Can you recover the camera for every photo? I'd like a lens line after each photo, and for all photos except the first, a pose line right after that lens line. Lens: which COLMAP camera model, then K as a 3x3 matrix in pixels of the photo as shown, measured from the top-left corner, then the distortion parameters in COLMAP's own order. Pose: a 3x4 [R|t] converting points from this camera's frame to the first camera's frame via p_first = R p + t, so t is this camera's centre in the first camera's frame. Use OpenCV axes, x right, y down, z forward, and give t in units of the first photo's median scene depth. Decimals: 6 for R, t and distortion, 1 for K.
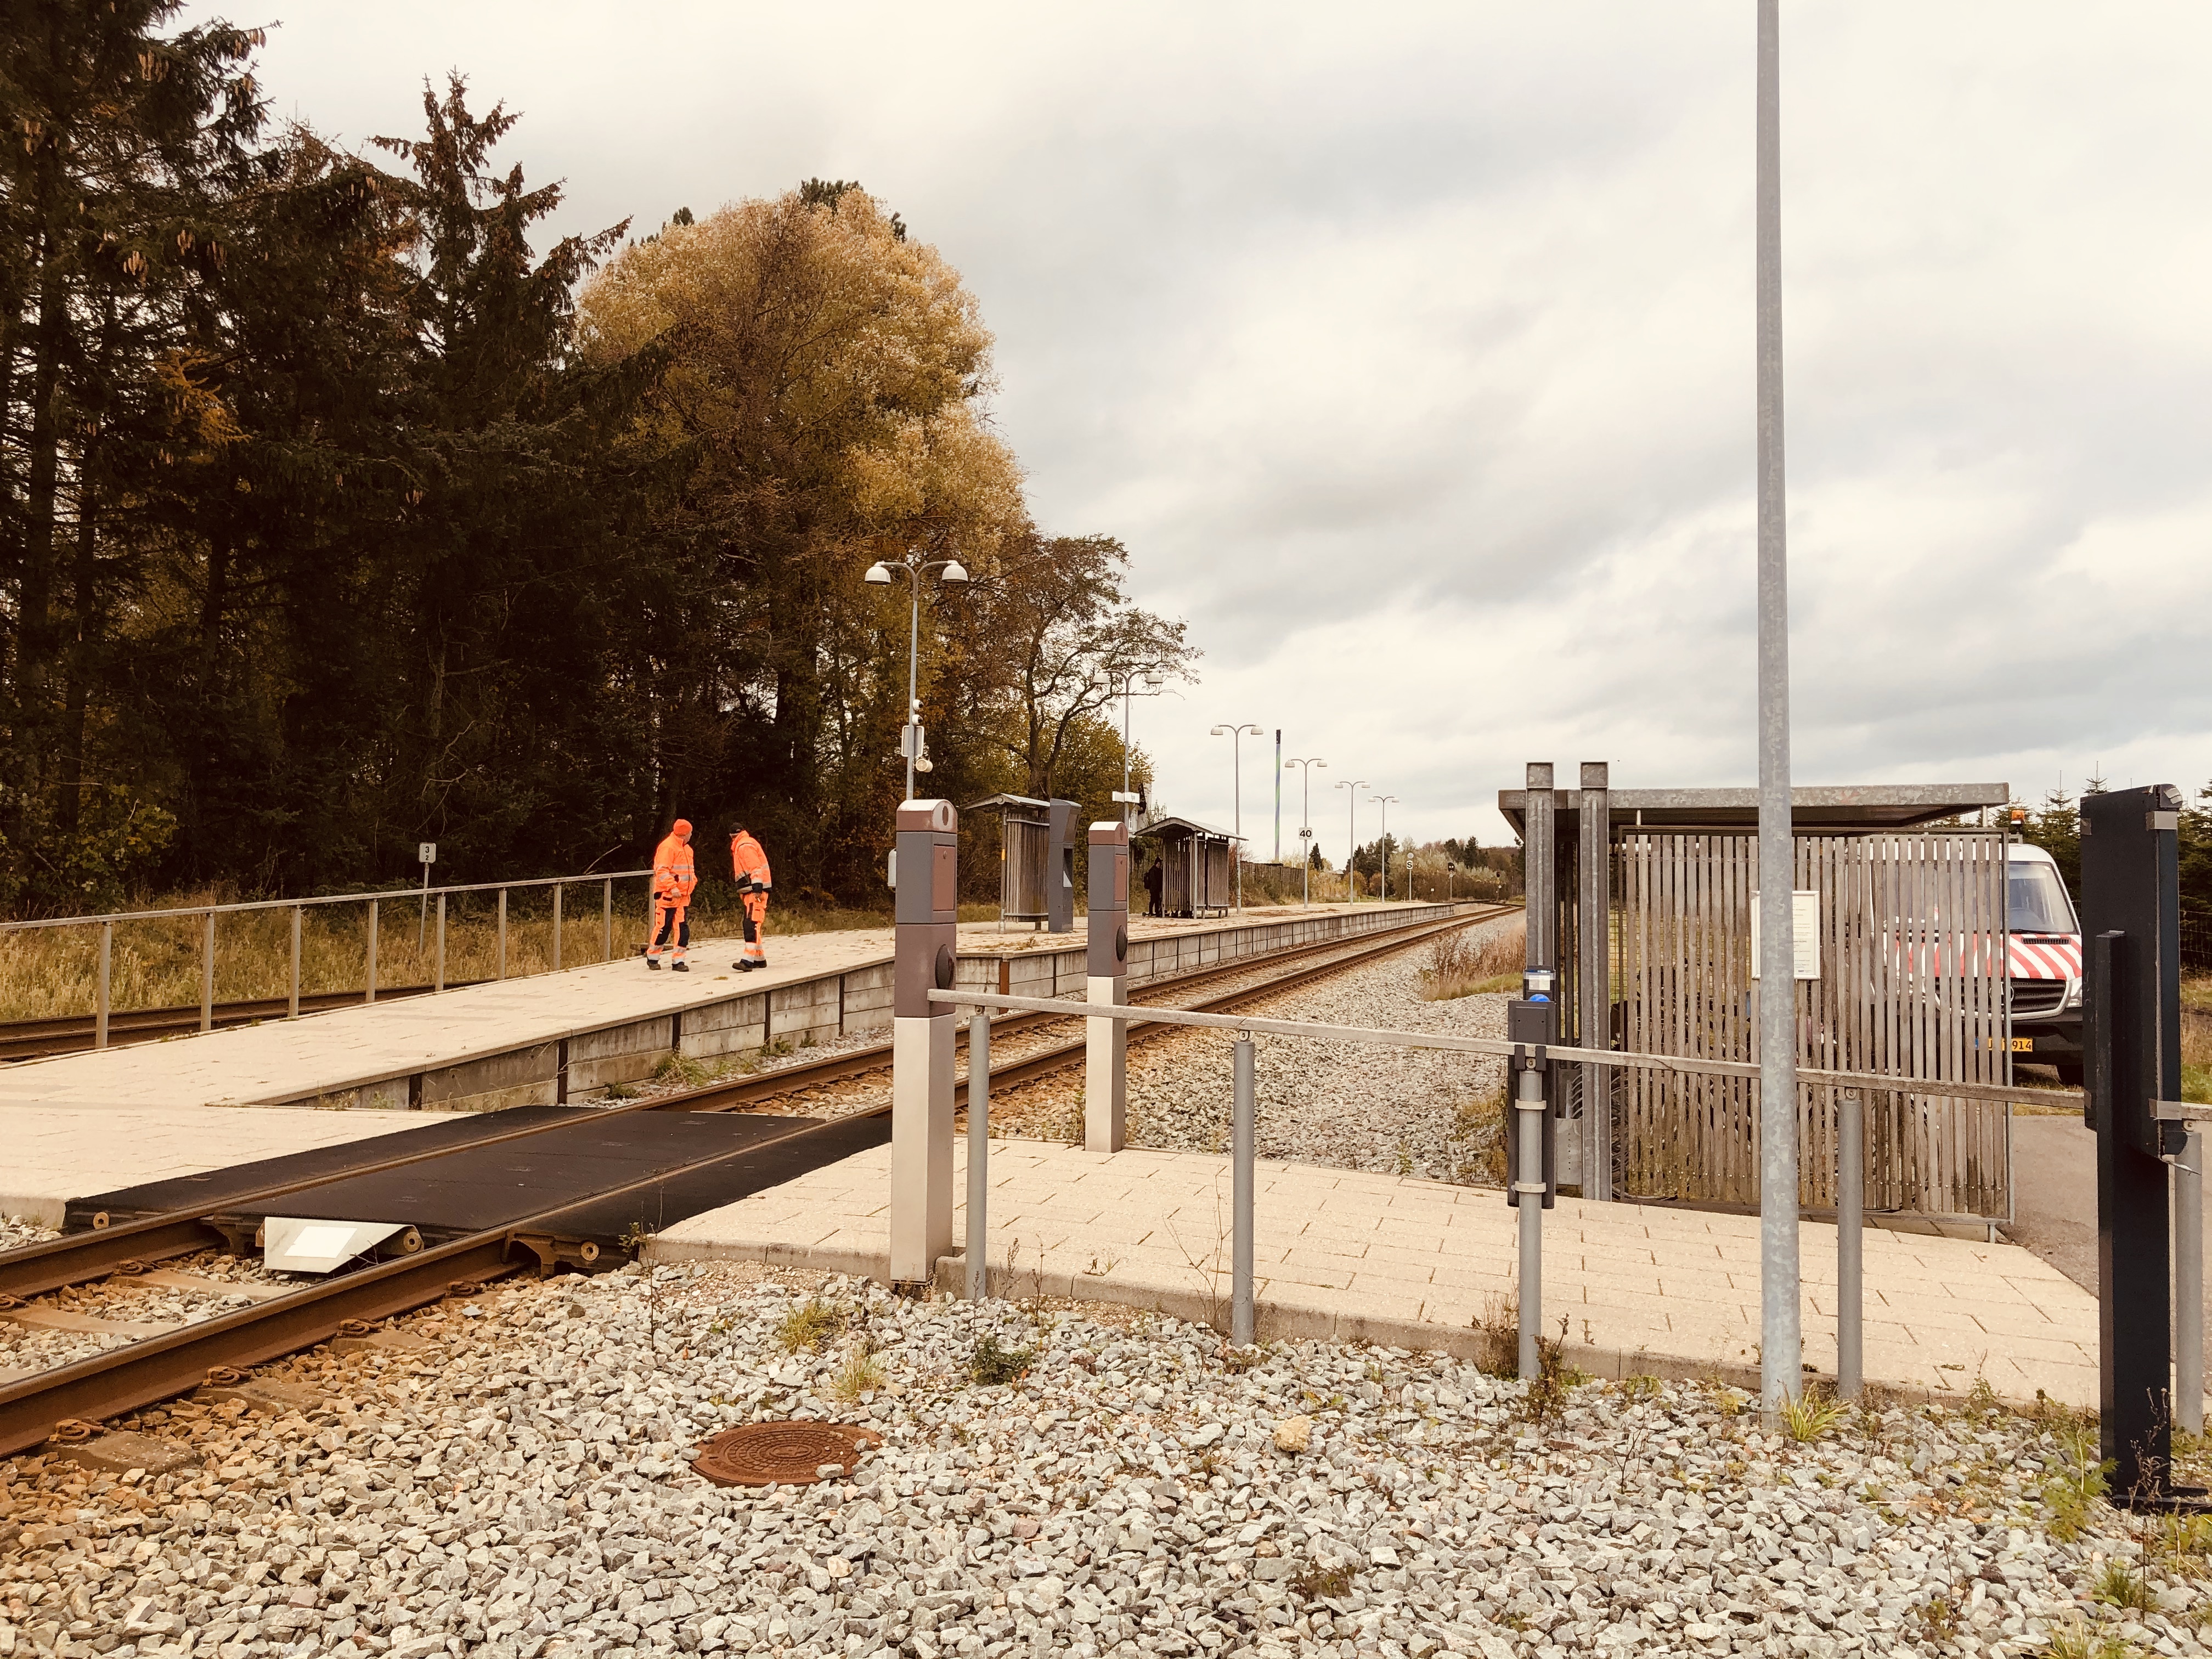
lens RADIAL K [[1820.0, 0, 1106.0], [0, 1820.0, 829.5], [0, 0, 1]] dist [0.045287, 0.005127]
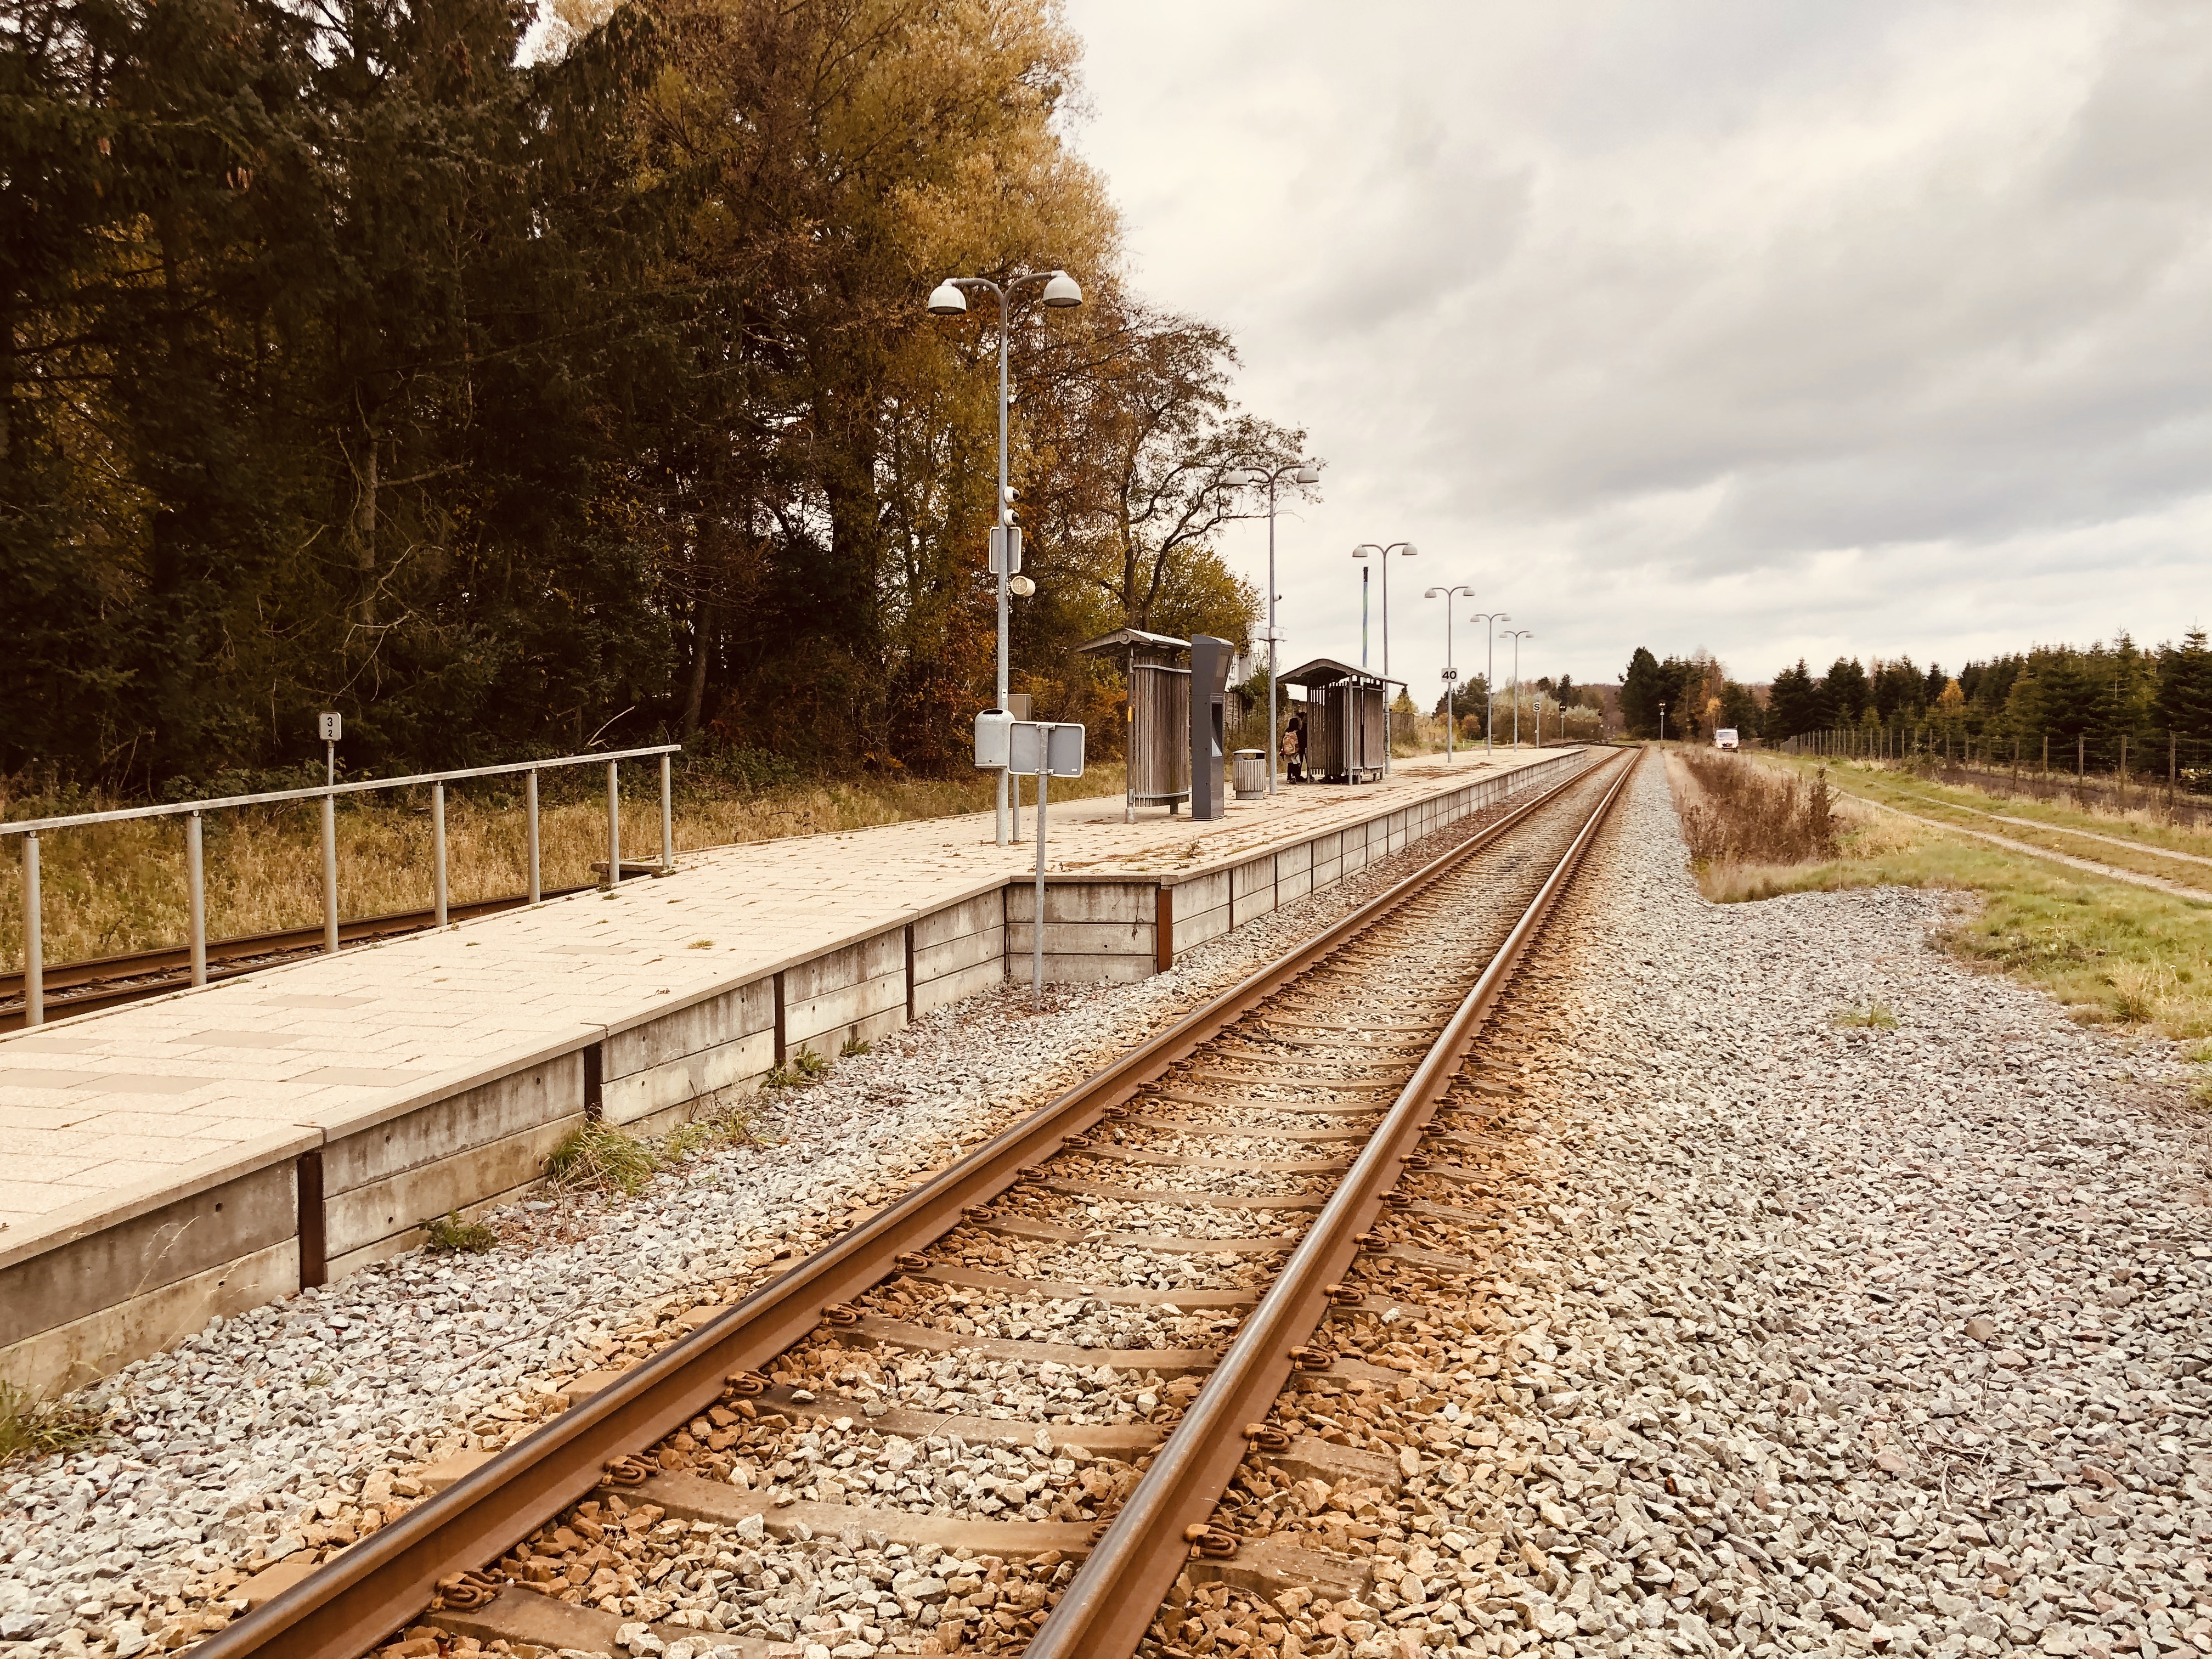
lens RADIAL K [[1829.0, 0, 1094.8], [0, 1829.0, 844.5], [0, 0, 1]] dist [0.054552, -0.073612]
pose [[0.998691, -0.015715, -0.048682, -0.023541], [0.020106, 0.995644, 0.091048, -0.000503], [0.047039, -0.091908, 0.994656, 0.178009]]
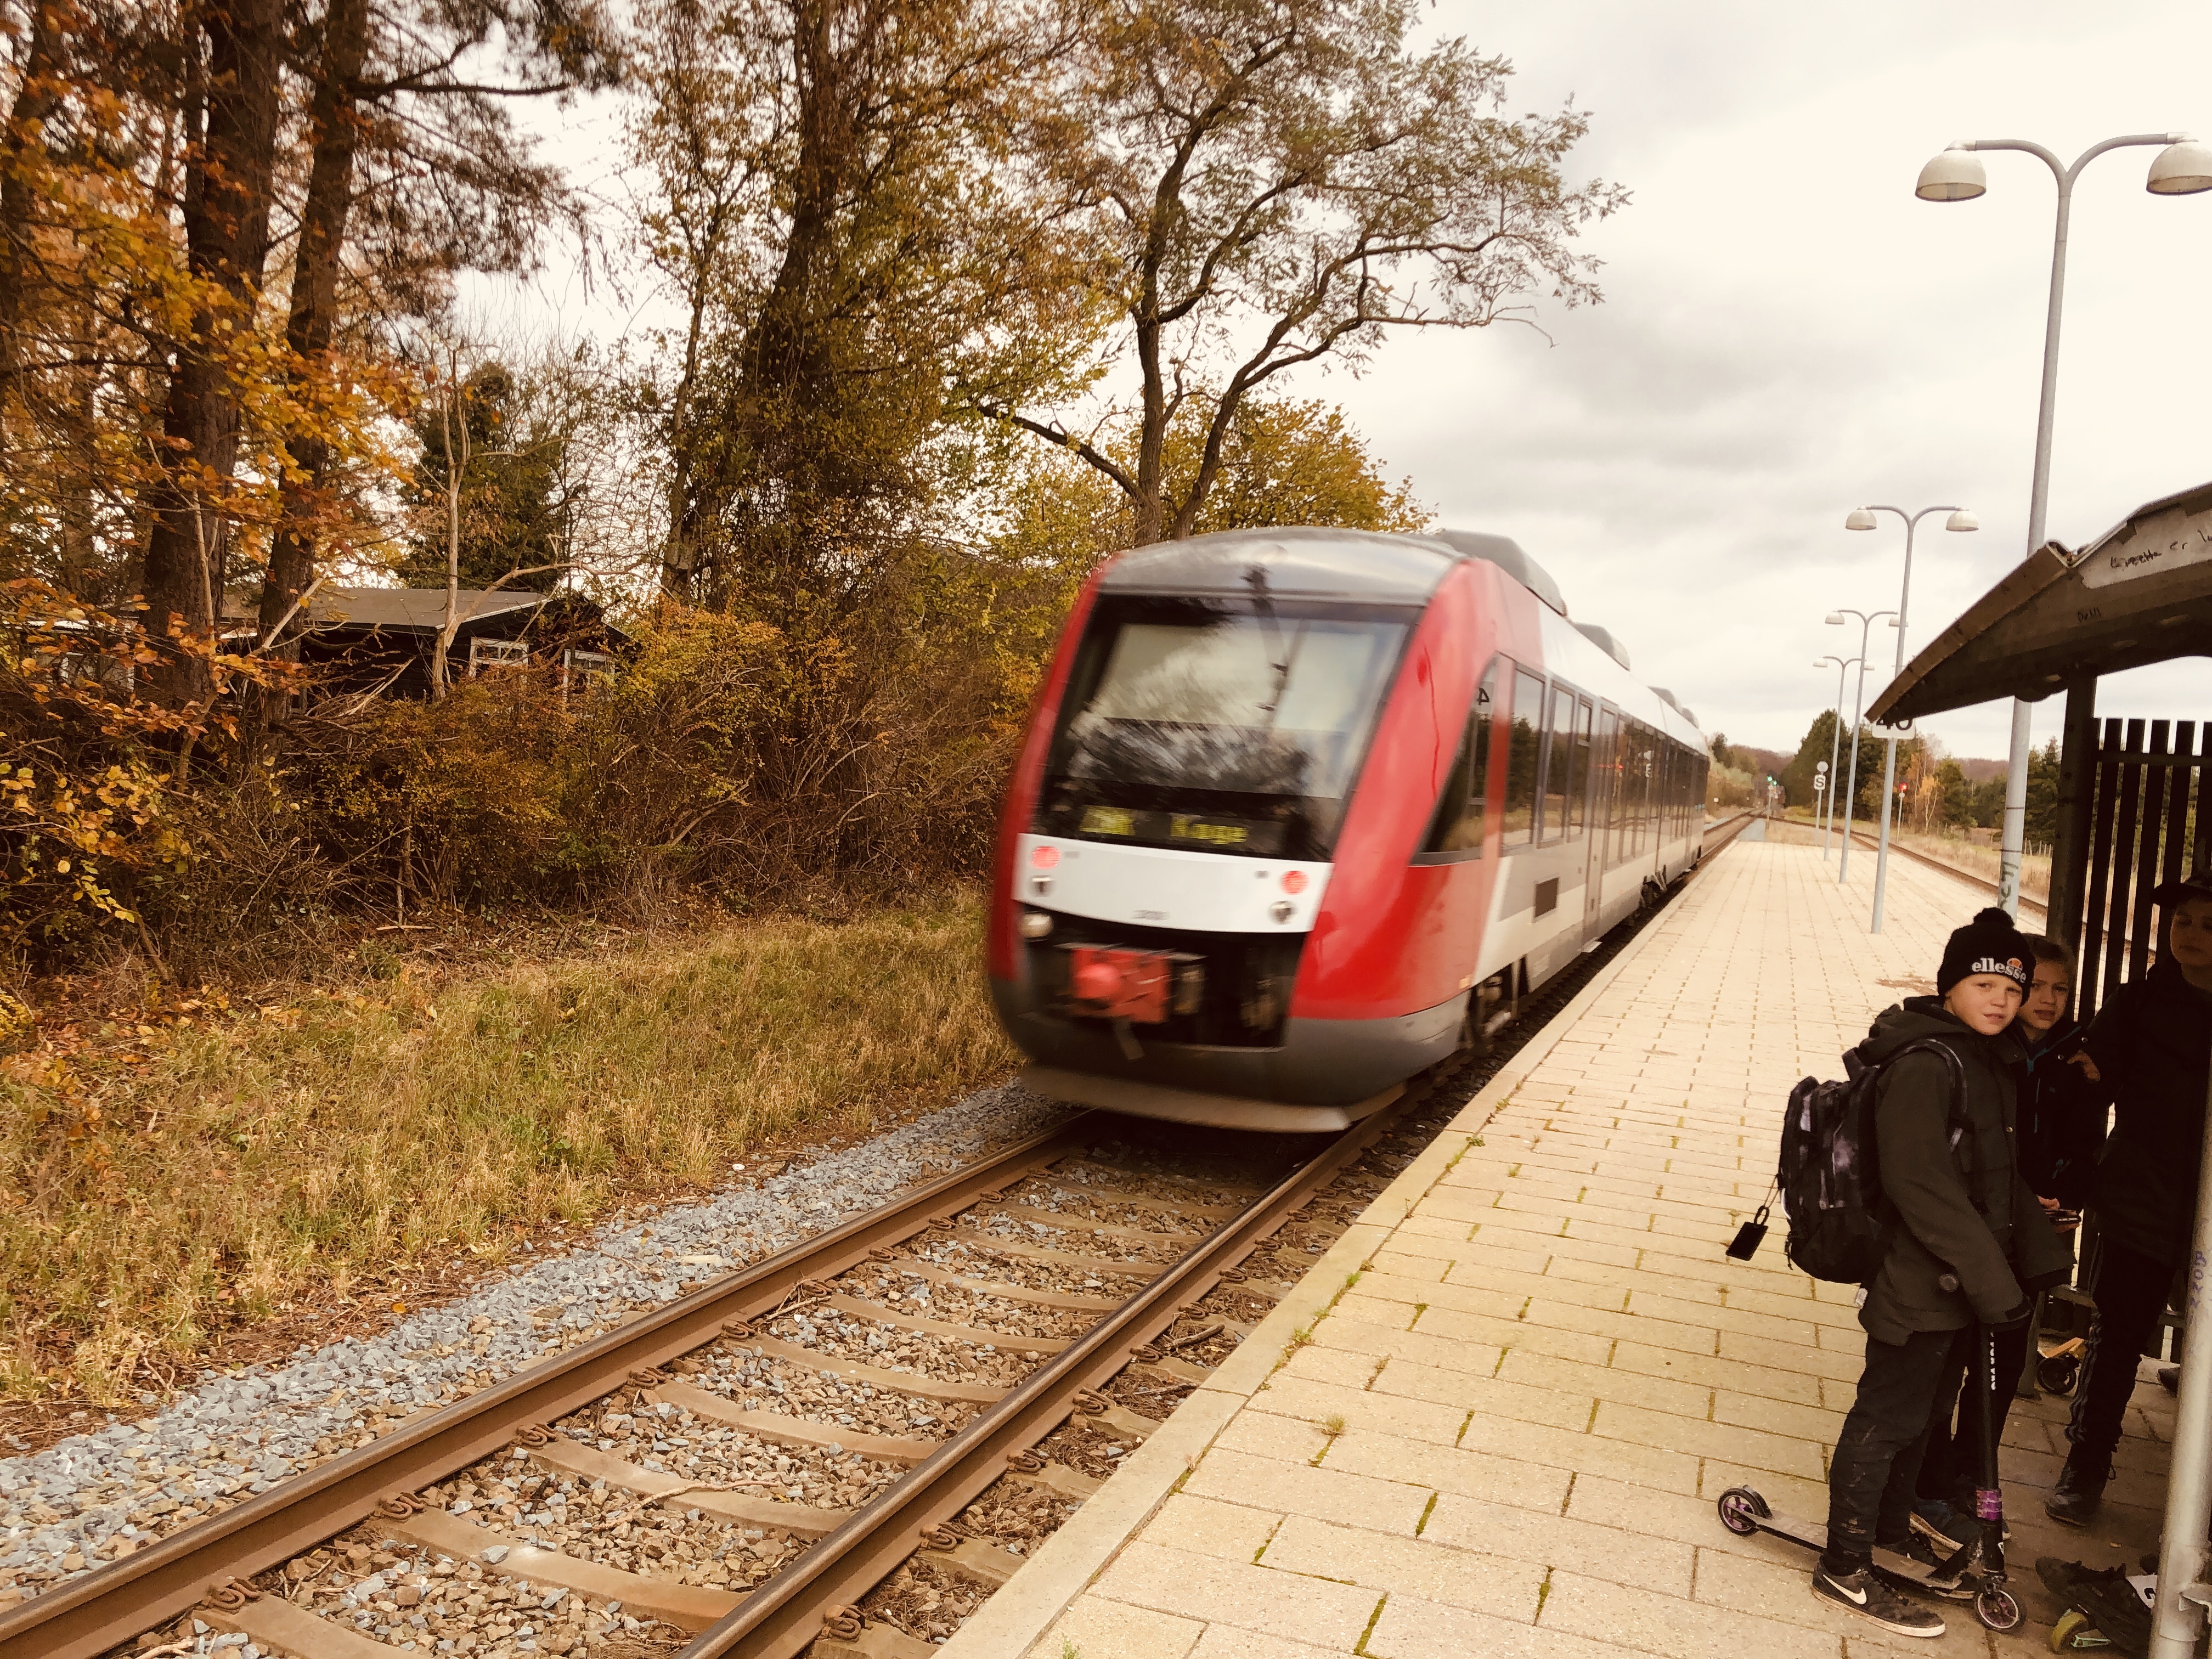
lens RADIAL K [[1810.4, 0, 1095.7], [0, 1810.4, 840.8], [0, 0, 1]] dist [0.054686, -0.040851]
pose [[0.991950, 0.068725, -0.106354, -0.005548], [-0.060115, 0.994805, 0.082151, 0.007865], [0.111448, -0.075096, 0.990929, 0.897391]]
